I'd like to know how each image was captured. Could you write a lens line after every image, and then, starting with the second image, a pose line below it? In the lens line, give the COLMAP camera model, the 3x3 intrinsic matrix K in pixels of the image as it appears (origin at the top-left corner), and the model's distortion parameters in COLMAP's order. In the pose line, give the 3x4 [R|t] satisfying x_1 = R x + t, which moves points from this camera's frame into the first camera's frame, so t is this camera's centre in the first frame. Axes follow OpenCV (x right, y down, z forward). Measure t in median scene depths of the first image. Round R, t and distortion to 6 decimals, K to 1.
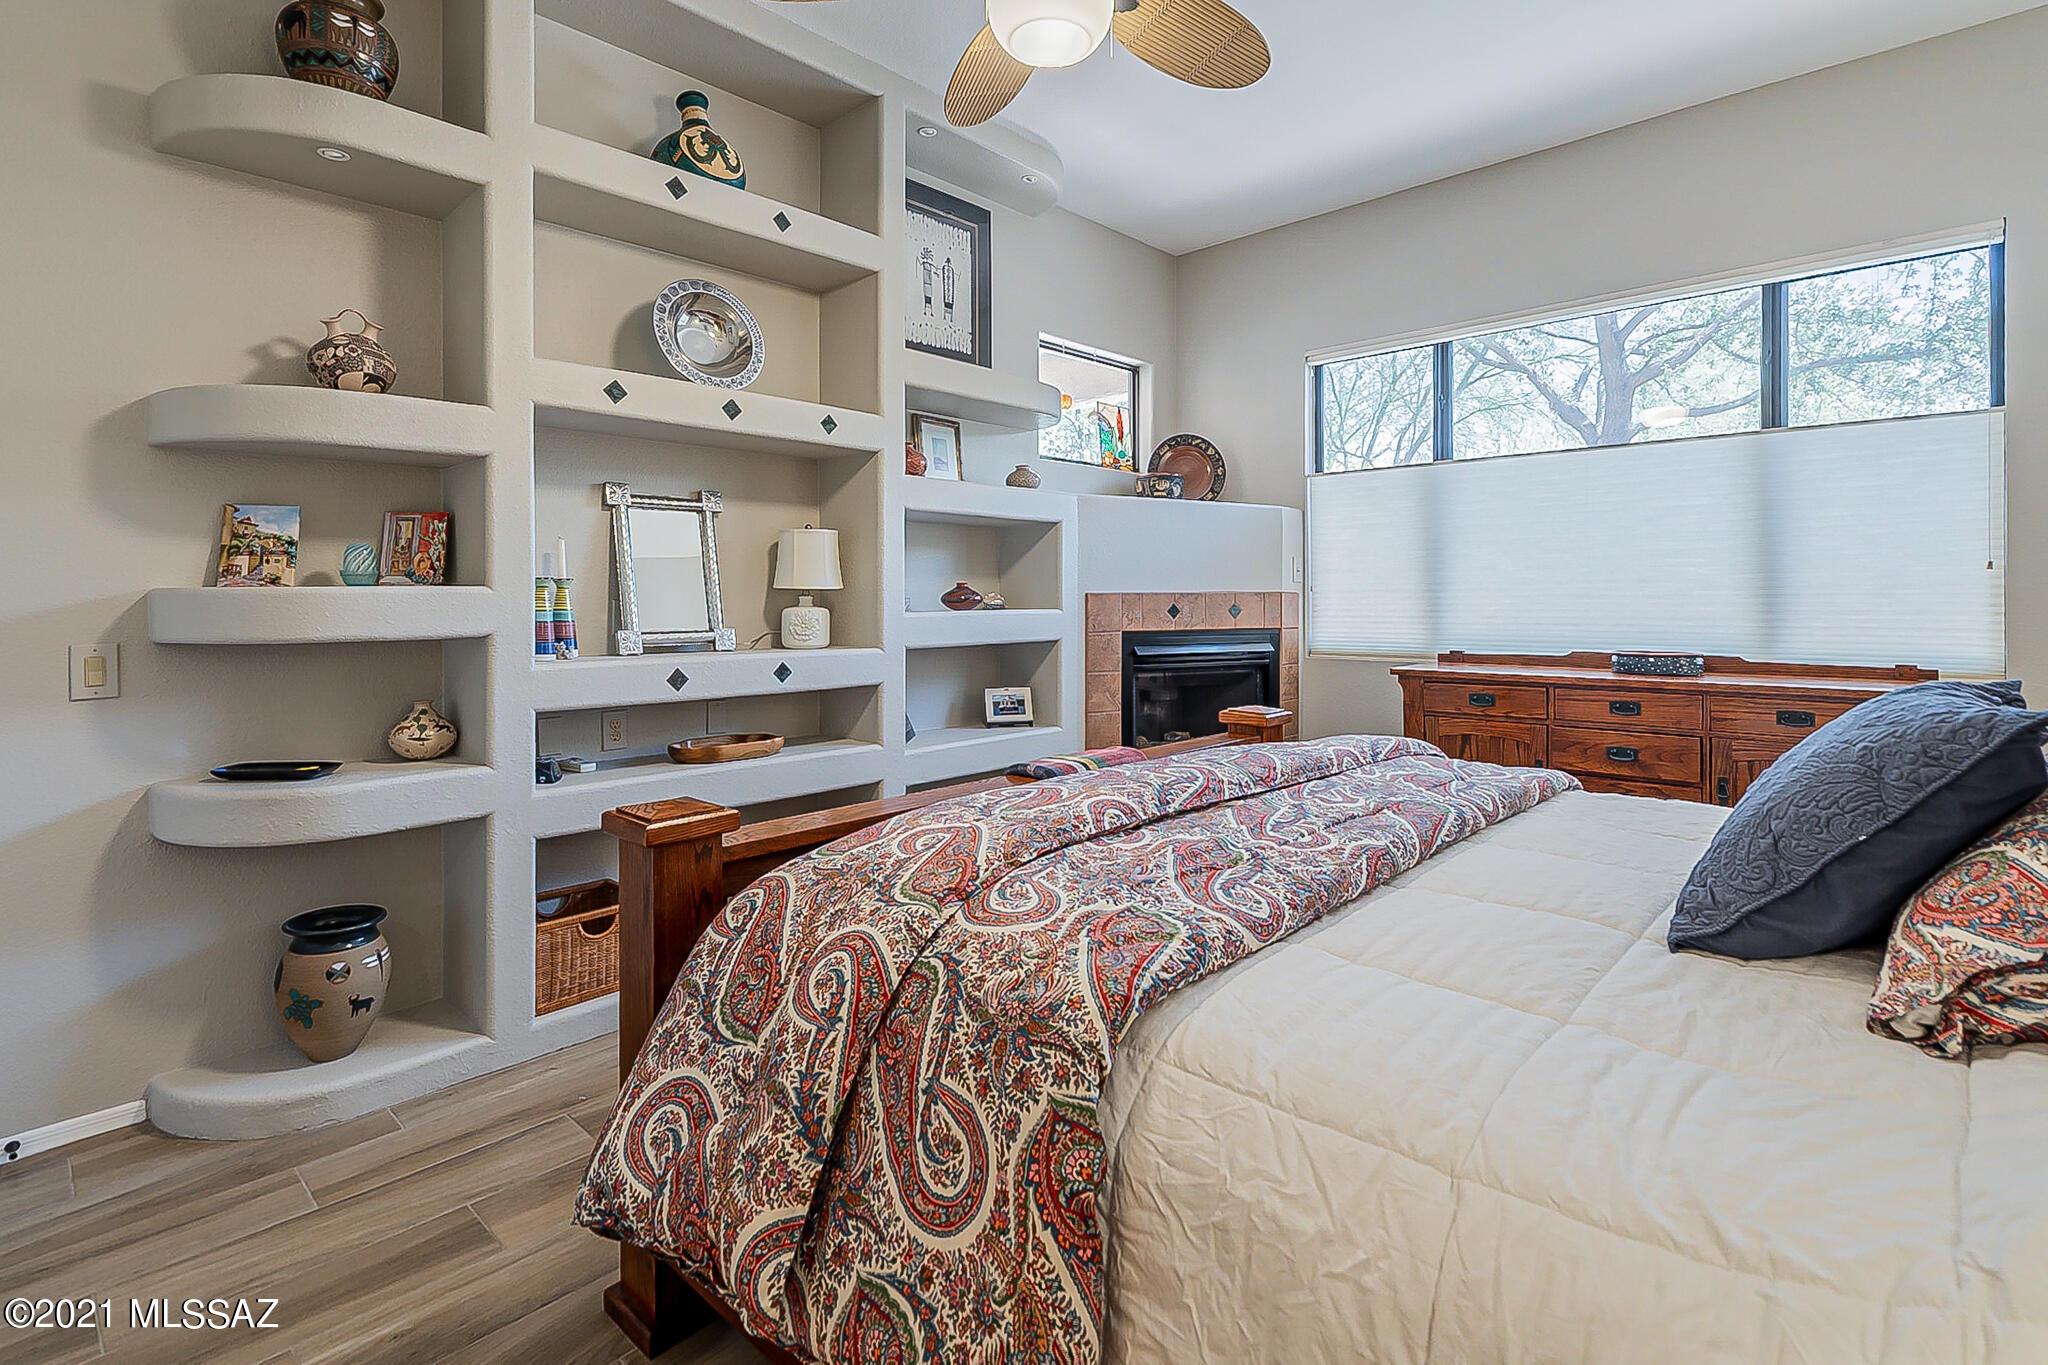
lens RADIAL K [[964.1, 0, 1059.8], [0, 964.1, 584.9], [0, 0, 1]] dist [0.001421, 0.000146]
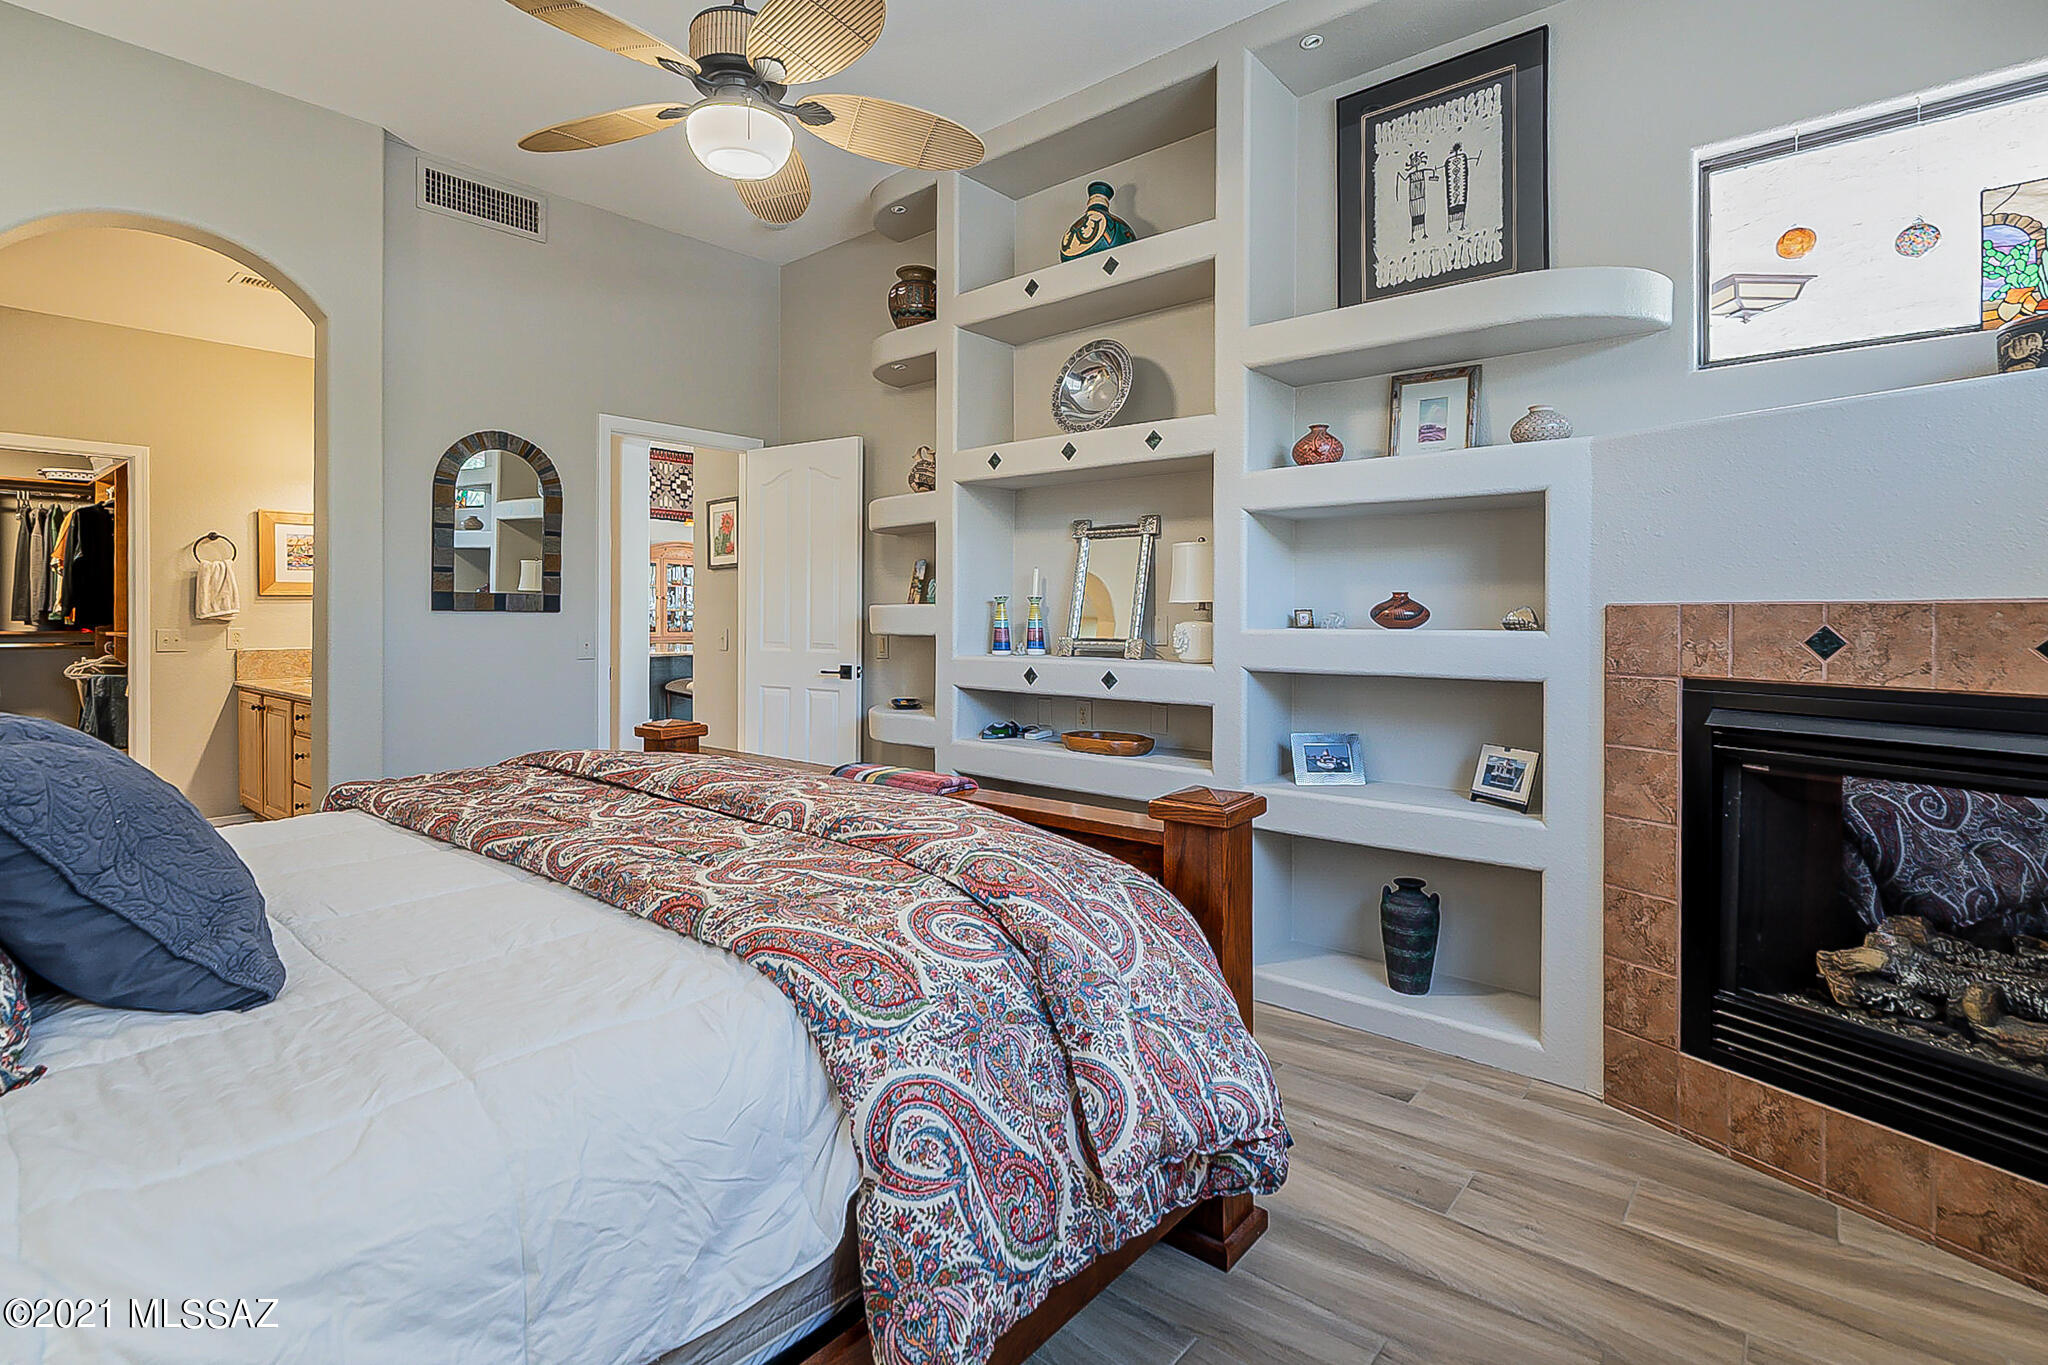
lens RADIAL K [[964.1, 0, 995.1], [0, 964.1, 619.0], [0, 0, 1]] dist [0.001421, 0.000146]
pose [[0.046724, 0.009812, -0.998860, 0.603868], [0.010946, 0.999887, 0.010334, 0.006566], [0.998848, -0.011416, 0.046612, 0.622692]]
